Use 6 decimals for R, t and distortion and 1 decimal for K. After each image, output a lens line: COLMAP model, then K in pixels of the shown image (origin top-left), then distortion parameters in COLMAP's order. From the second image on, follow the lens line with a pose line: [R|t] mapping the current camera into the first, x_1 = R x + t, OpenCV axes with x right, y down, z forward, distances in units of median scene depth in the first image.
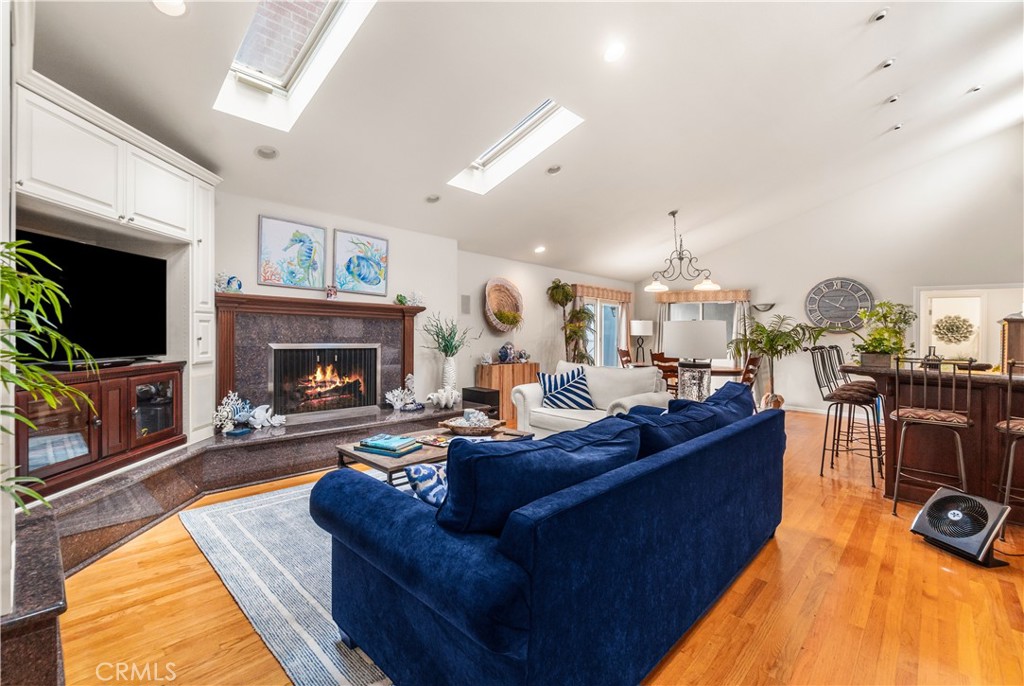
lens RADIAL K [[447.7, 0, 511.6], [0, 447.7, 339.9], [0, 0, 1]] dist [0.000605, 0.000061]
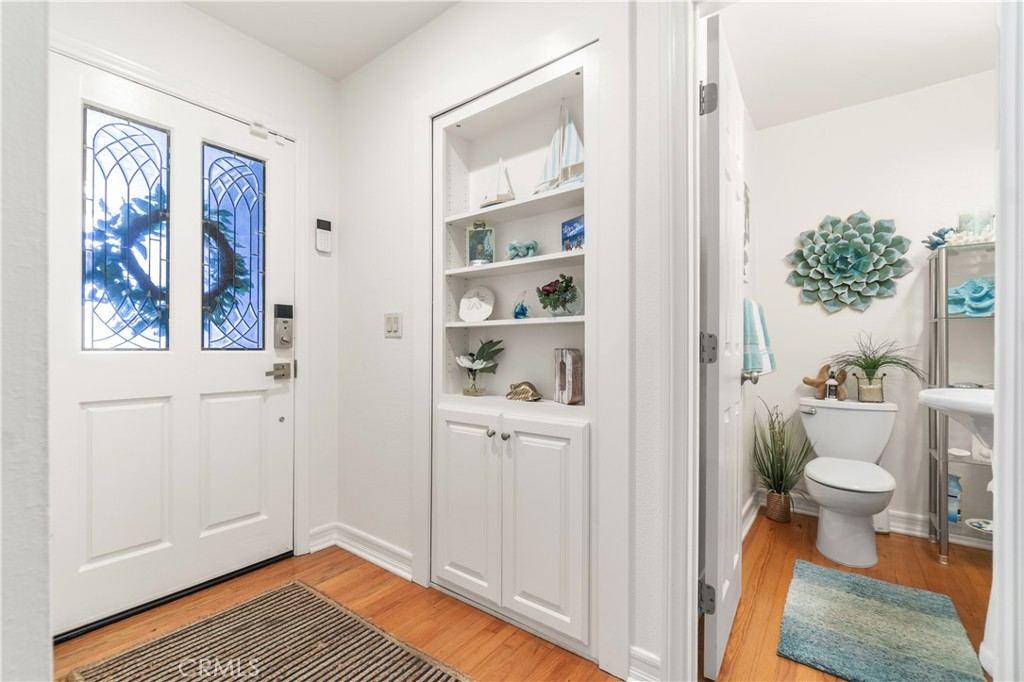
lens RADIAL K [[436.6, 0, 504.3], [0, 436.6, 349.4], [0, 0, 1]] dist [0.000019, 0.000021]
pose [[0.993629, -0.009139, 0.112332, 0.731196], [0.009738, 0.999941, -0.004787, 0.034460], [-0.112281, 0.005851, 0.993659, 0.741696]]
